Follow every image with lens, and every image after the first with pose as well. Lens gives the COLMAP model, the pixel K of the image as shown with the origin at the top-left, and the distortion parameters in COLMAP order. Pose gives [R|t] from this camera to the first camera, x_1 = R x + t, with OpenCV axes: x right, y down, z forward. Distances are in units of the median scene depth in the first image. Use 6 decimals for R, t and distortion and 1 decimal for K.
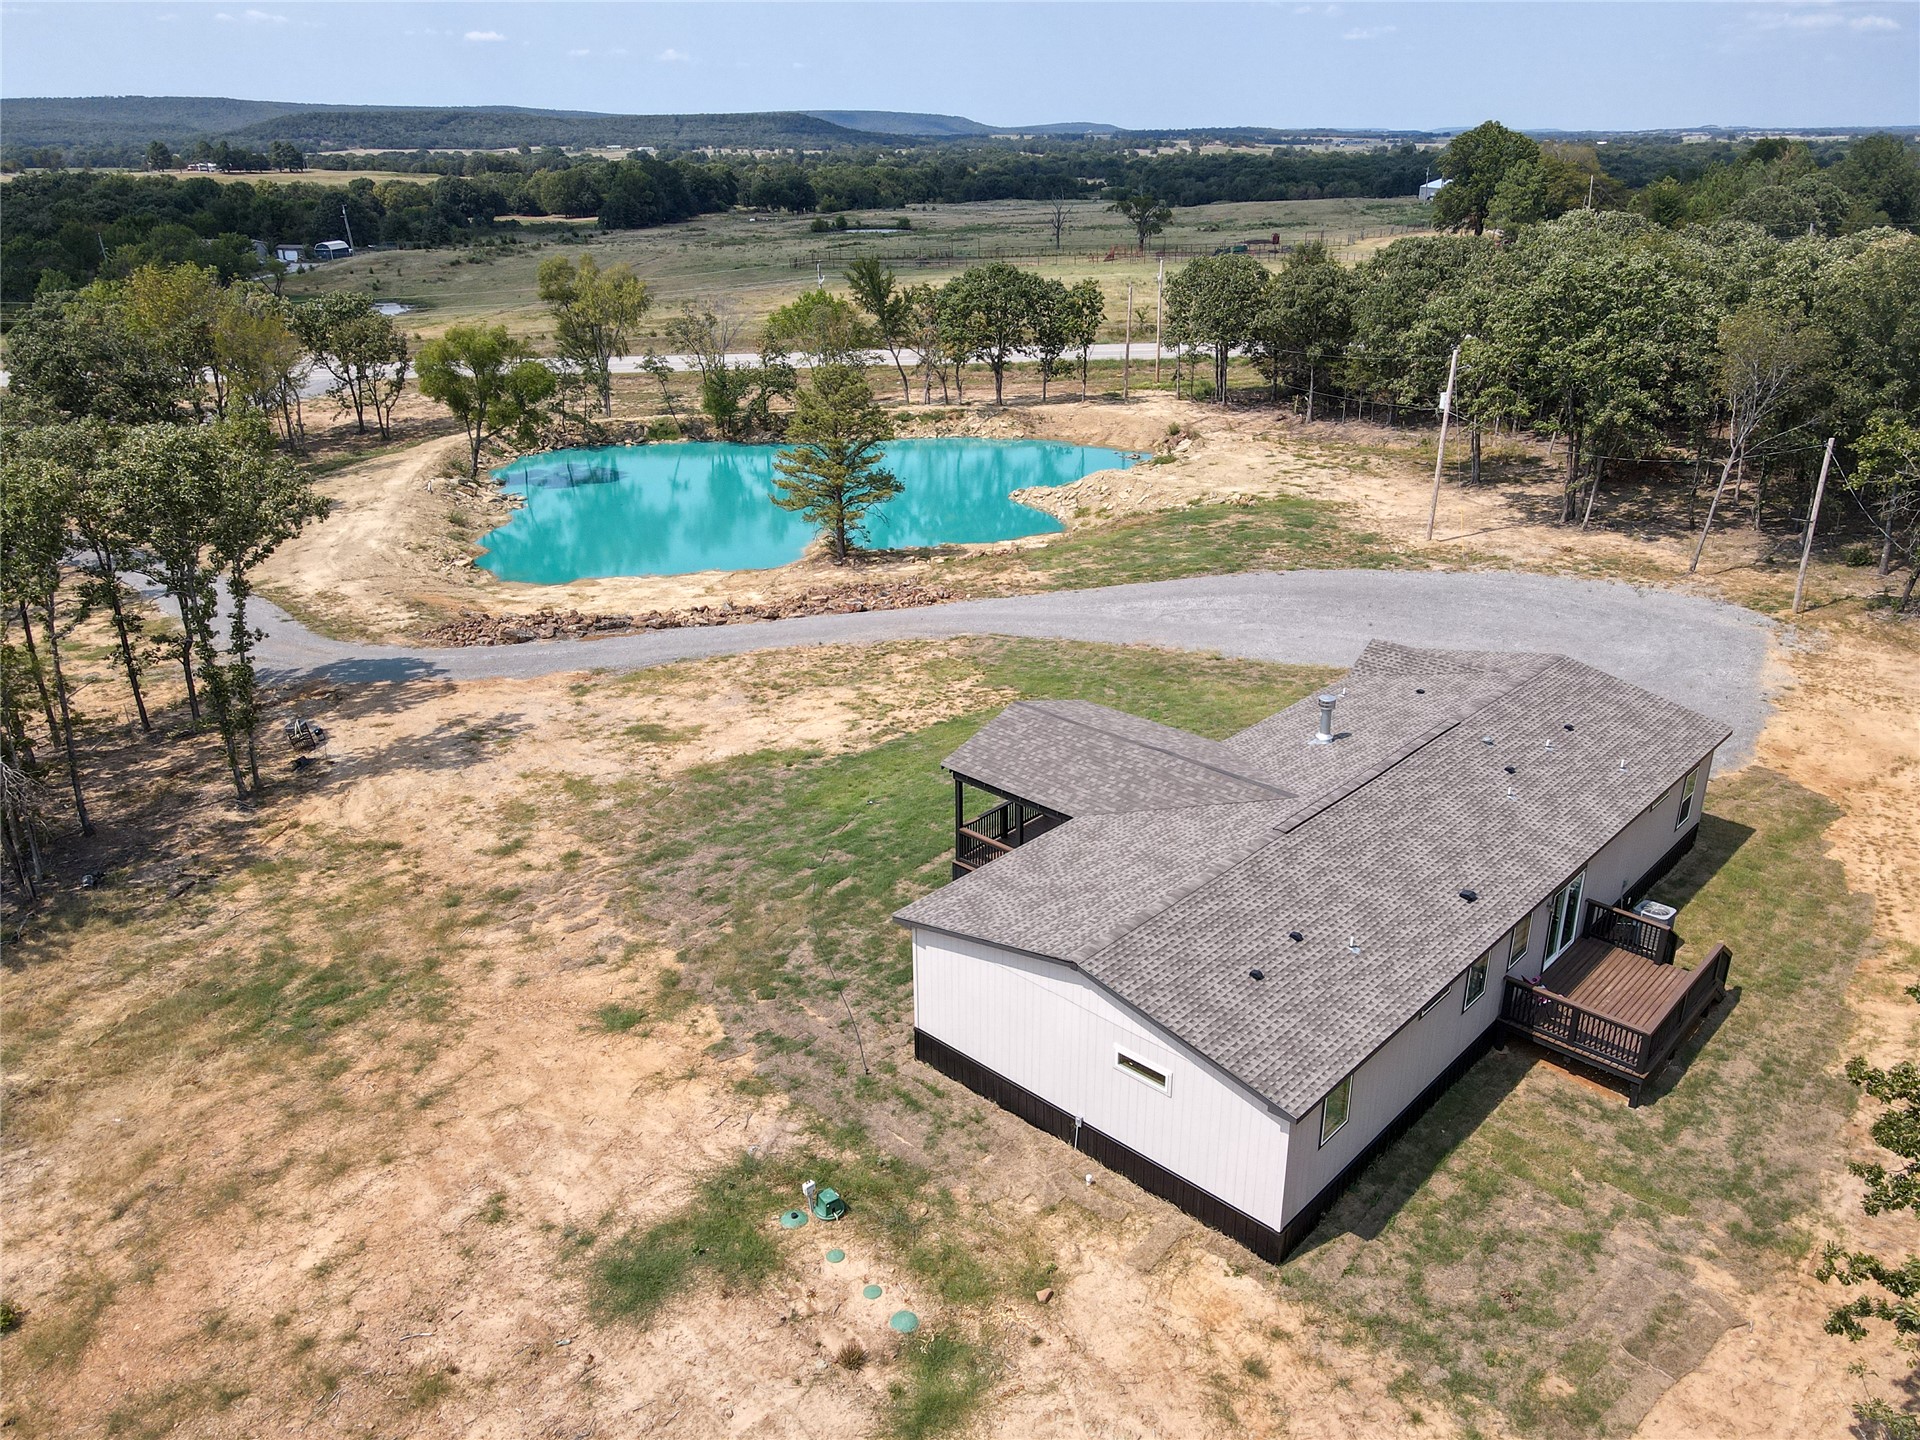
lens RADIAL K [[1412.9, 0, 960.0], [0, 1412.9, 720.0], [0, 0, 1]] dist [-0.009939, 0.046106]
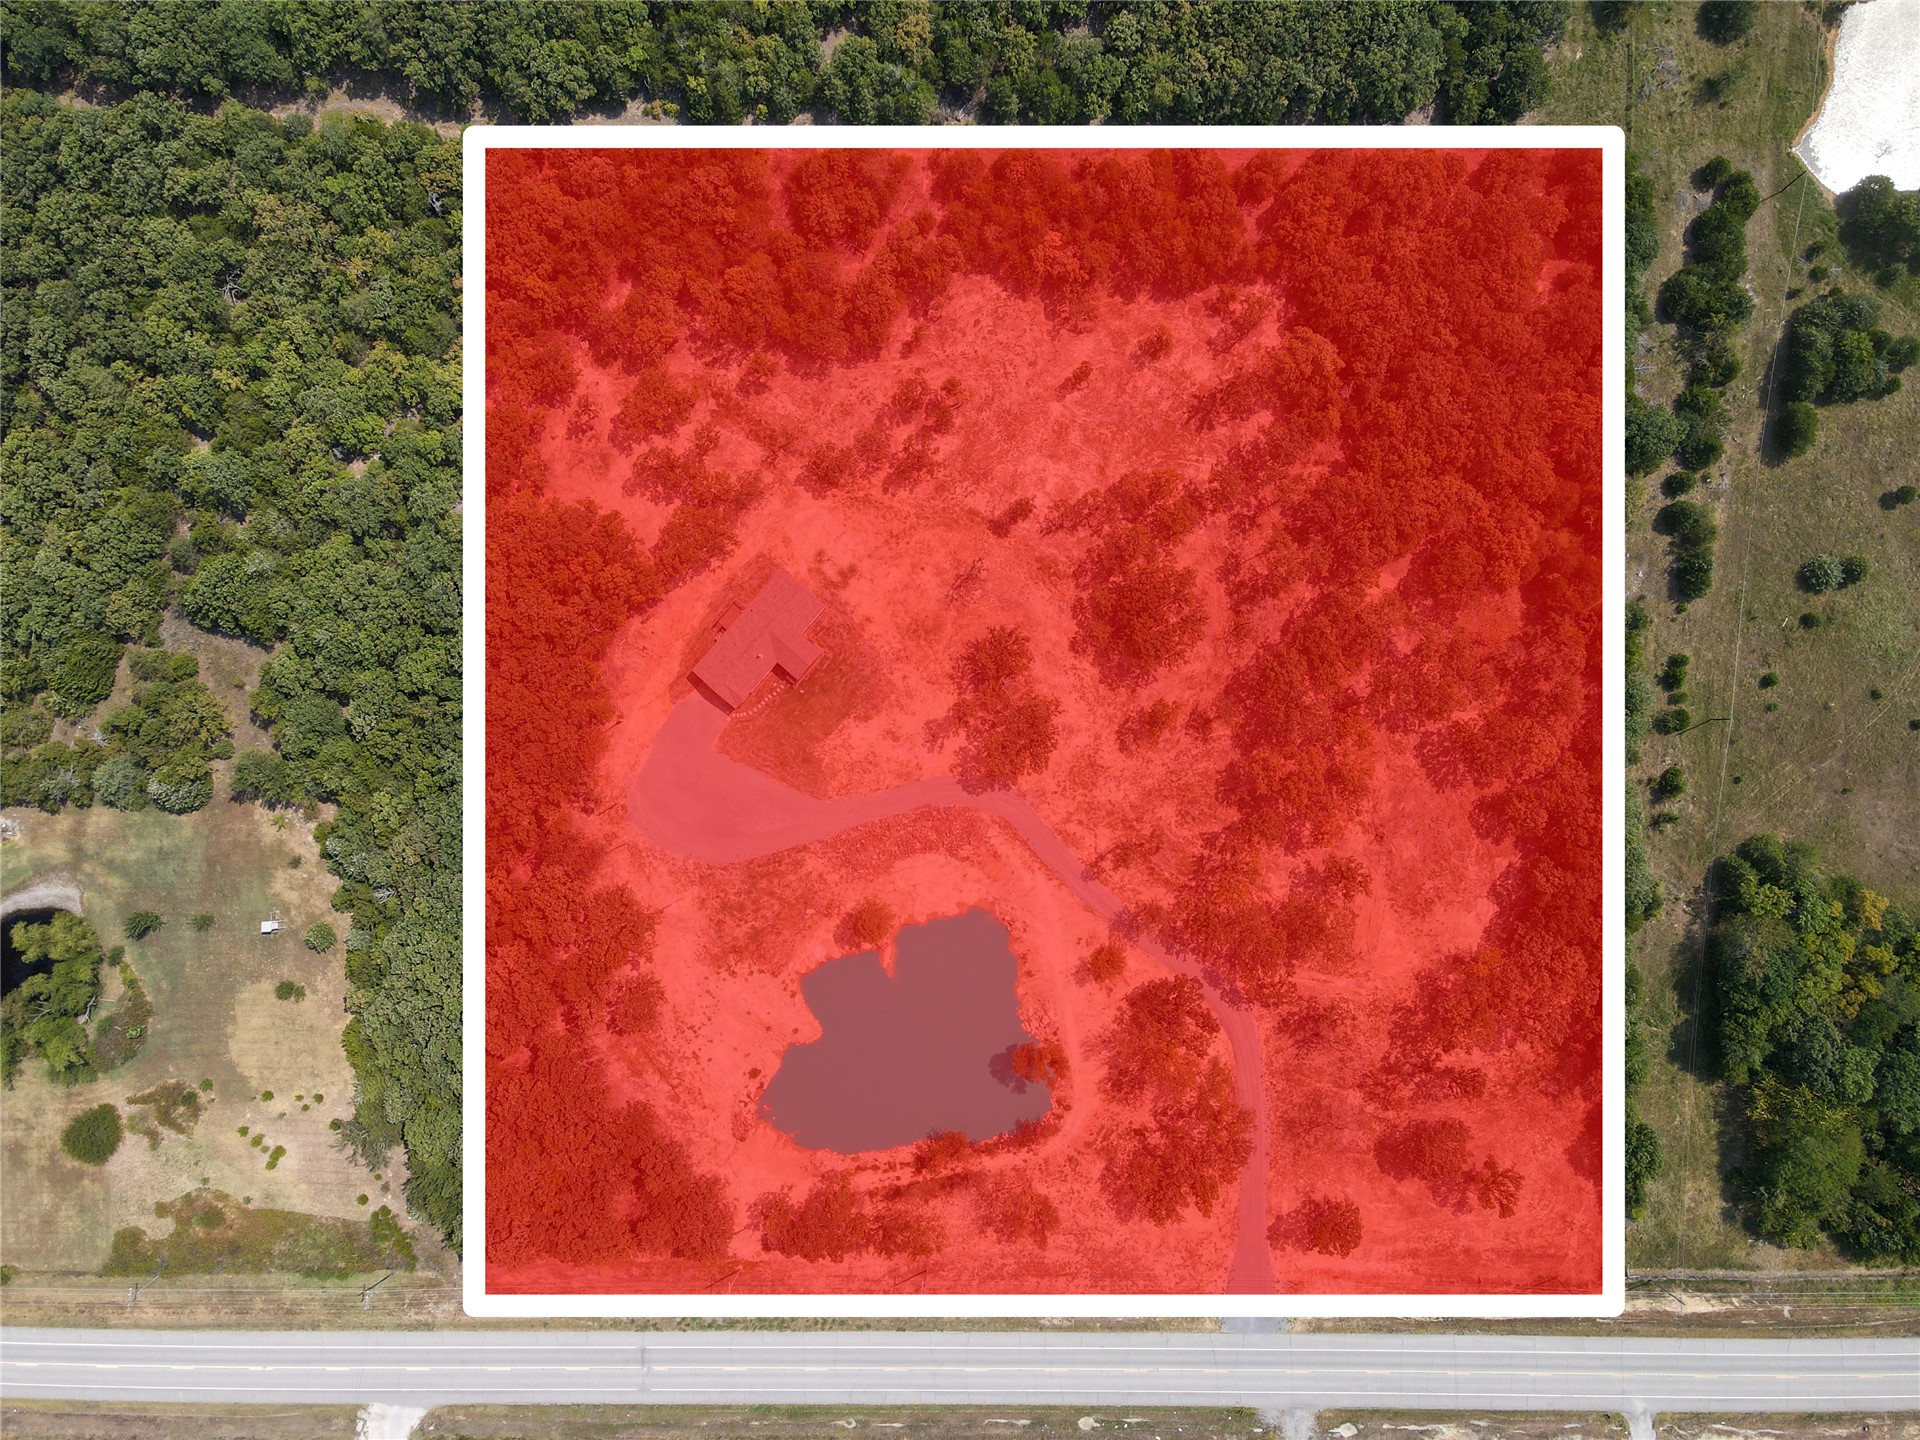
lens RADIAL K [[1412.9, 0, 960.0], [0, 1412.9, 720.0], [0, 0, 1]] dist [-0.009939, 0.046106]
pose [[-0.996677, 0.044487, 0.068238, -1.095003], [0.047590, -0.361871, 0.931013, -6.178105], [0.066112, 0.931166, 0.358551, -0.987728]]
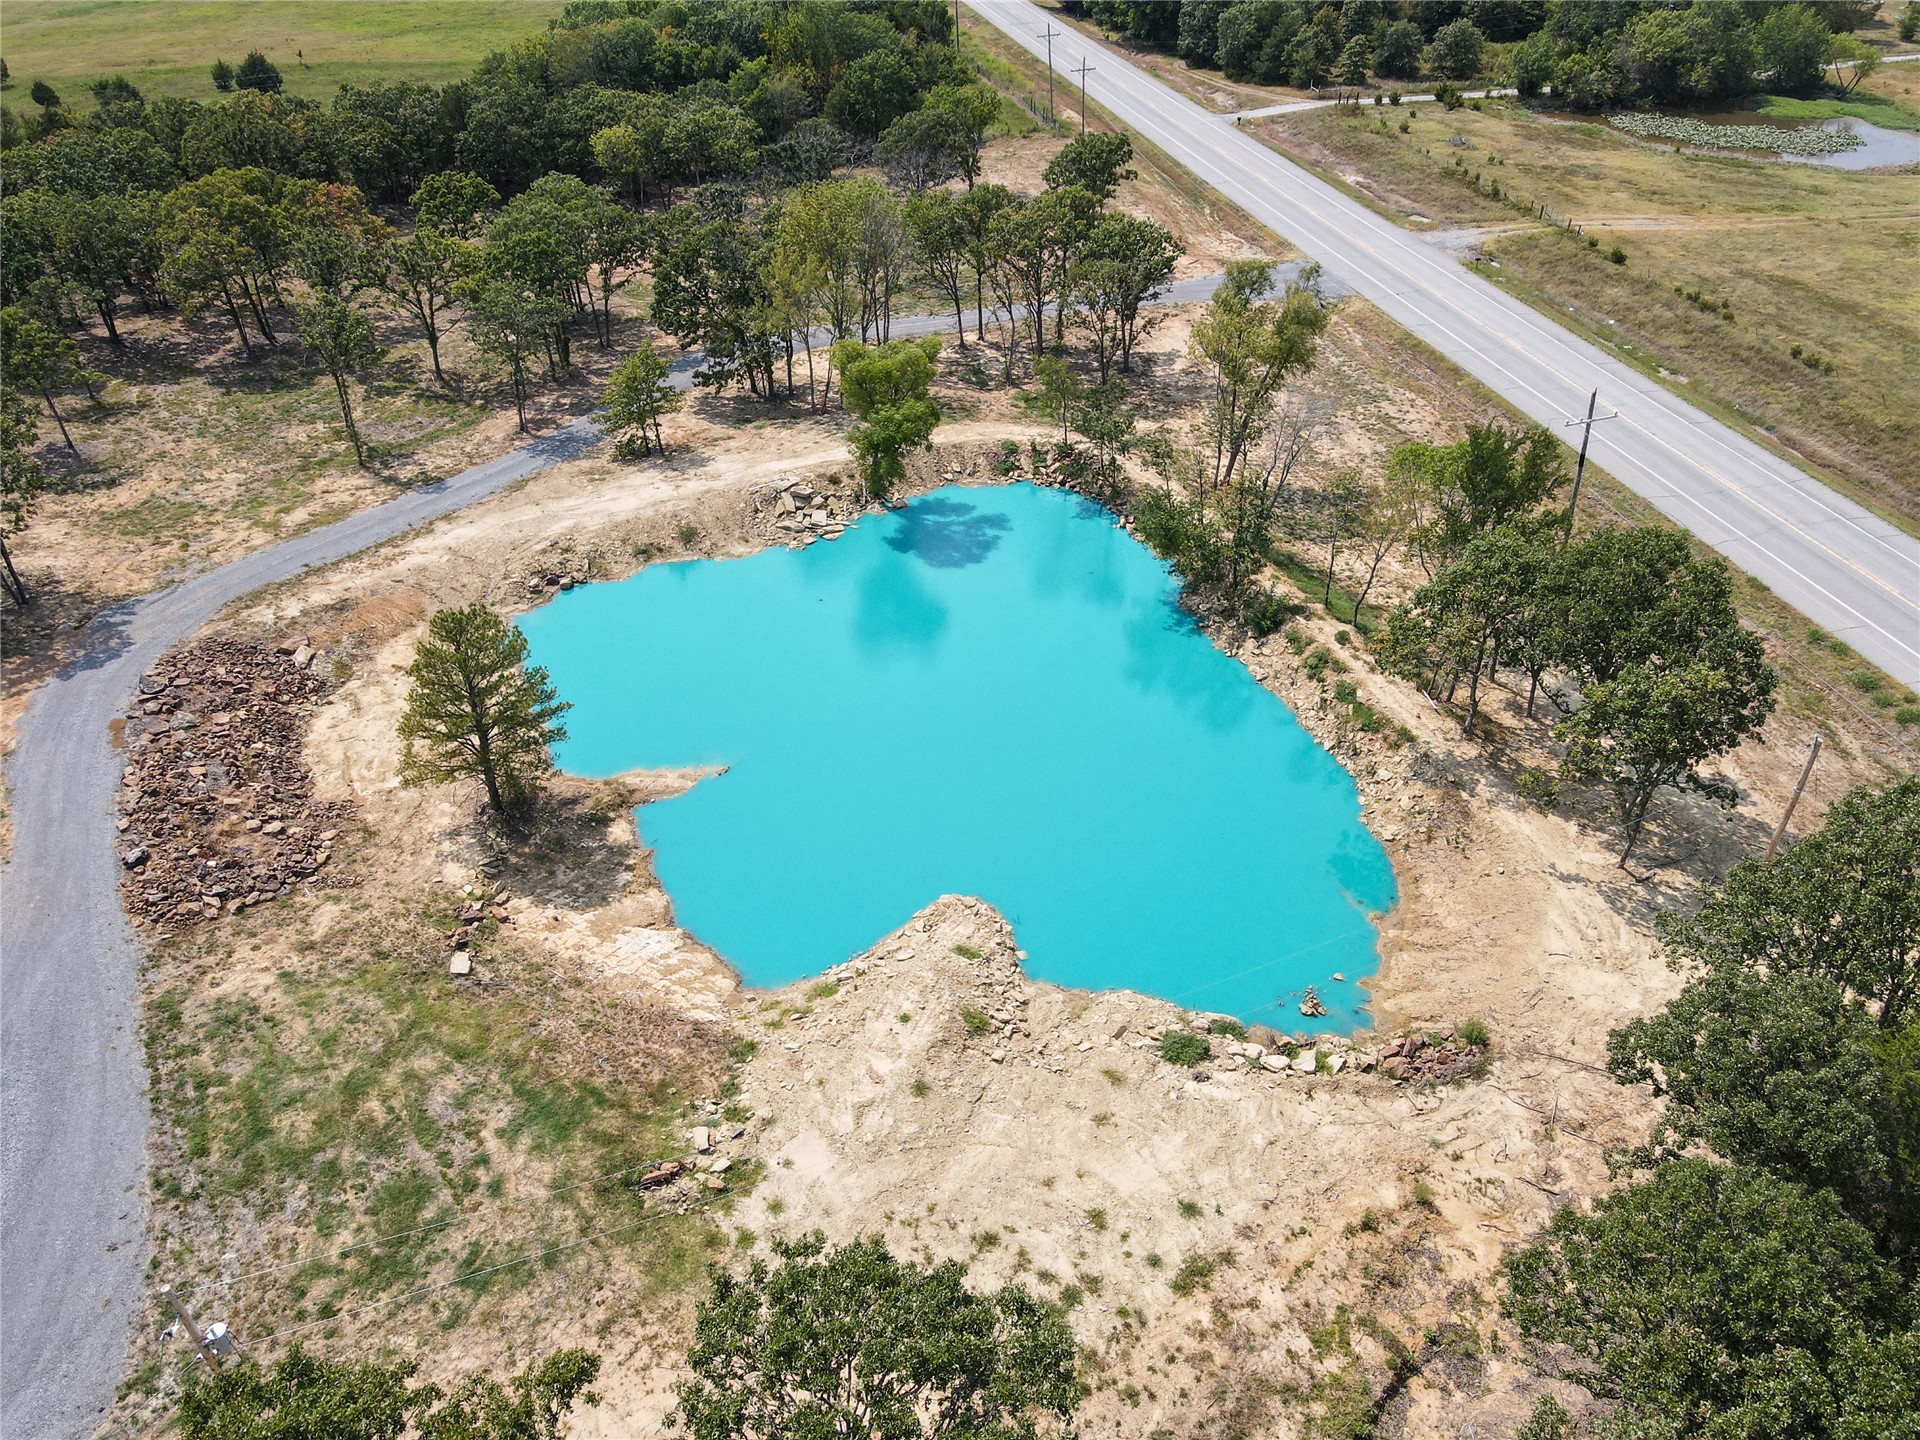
lens RADIAL K [[1412.9, 0, 960.0], [0, 1412.9, 720.0], [0, 0, 1]] dist [-0.009939, 0.046106]
pose [[0.236735, 0.579605, -0.779753, 1.348926], [-0.361887, 0.797419, 0.482867, -1.485852], [0.901662, 0.167871, 0.398529, 2.050848]]
